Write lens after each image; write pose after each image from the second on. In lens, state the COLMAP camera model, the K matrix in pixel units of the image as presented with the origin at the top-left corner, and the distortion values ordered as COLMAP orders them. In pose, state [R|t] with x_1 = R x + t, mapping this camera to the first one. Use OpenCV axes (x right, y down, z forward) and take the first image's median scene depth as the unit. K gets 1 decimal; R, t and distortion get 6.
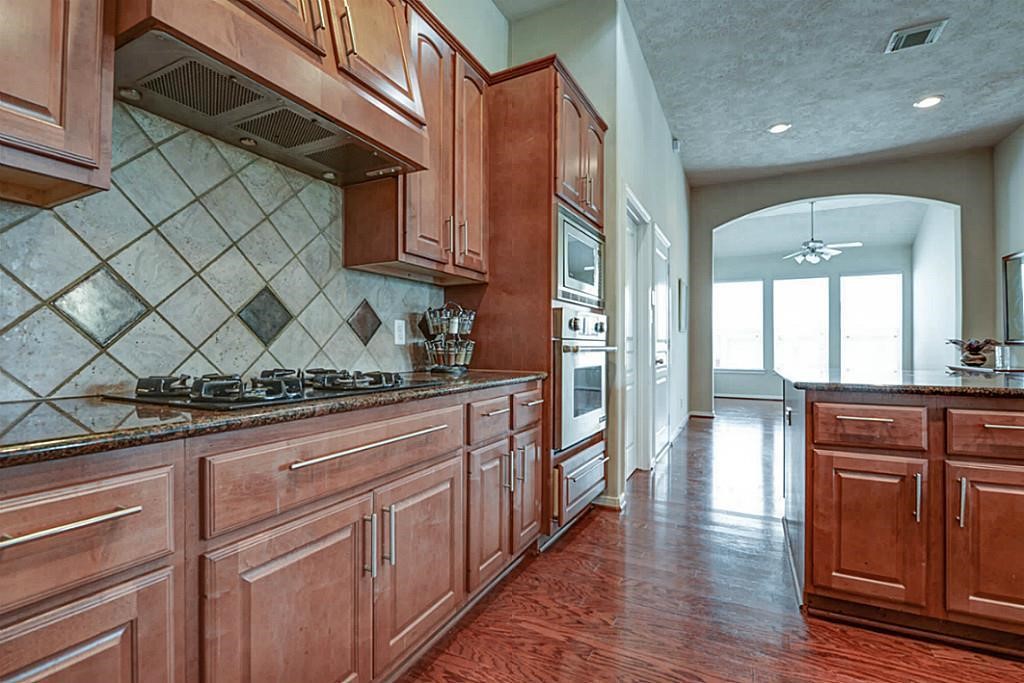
lens RADIAL K [[454.2, 0, 512.5], [0, 454.2, 340.7], [0, 0, 1]] dist [-0.015345, -0.000806]
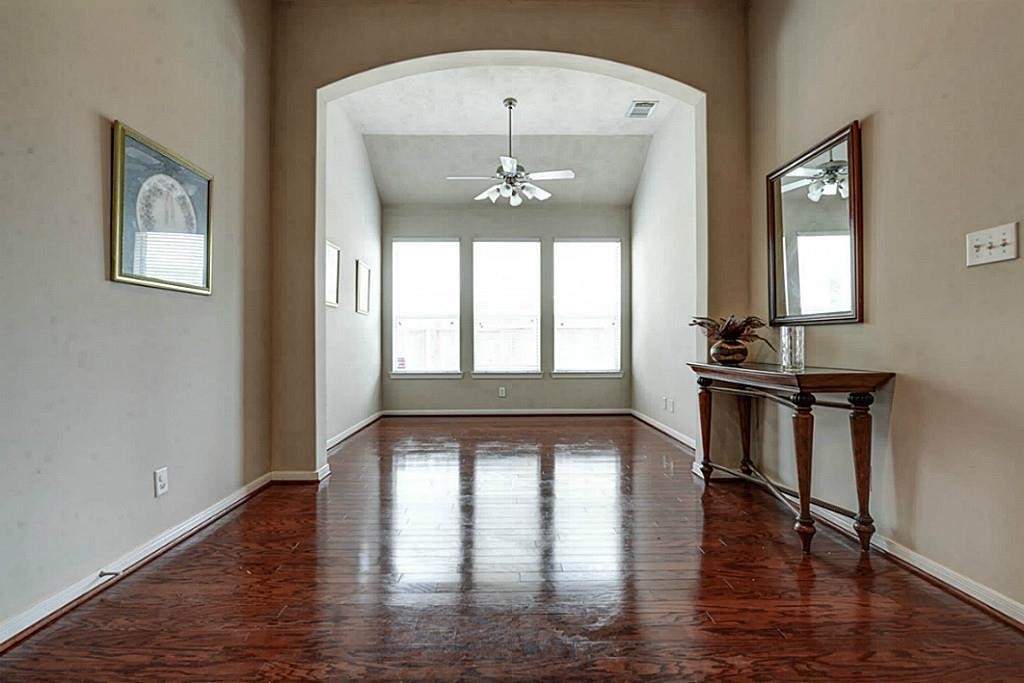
lens RADIAL K [[454.2, 0, 509.4], [0, 454.2, 341.1], [0, 0, 1]] dist [-0.015345, -0.000806]
pose [[0.881520, -0.002287, 0.472141, 0.389240], [-0.000250, 0.999986, 0.005311, 0.018680], [-0.472146, -0.004799, 0.881507, 0.471757]]
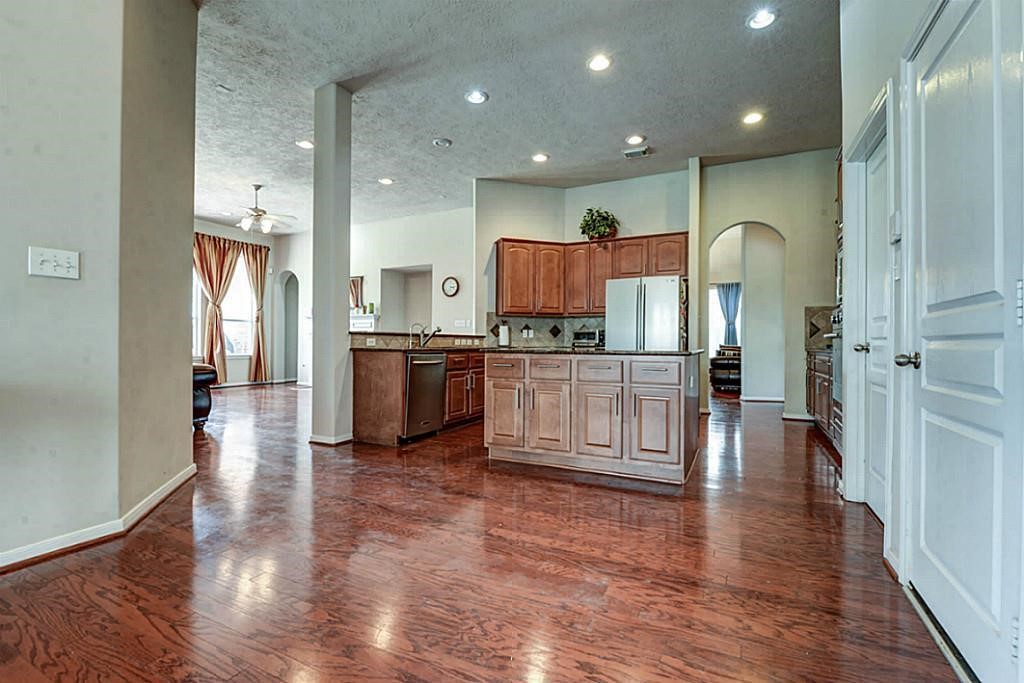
lens RADIAL K [[454.2, 0, 510.7], [0, 454.2, 341.1], [0, 0, 1]] dist [-0.015345, -0.000806]
pose [[-0.999895, -0.003158, -0.014133, 0.431723], [-0.002950, 0.999887, -0.014727, 0.025073], [0.014178, -0.014684, -0.999792, 0.907654]]
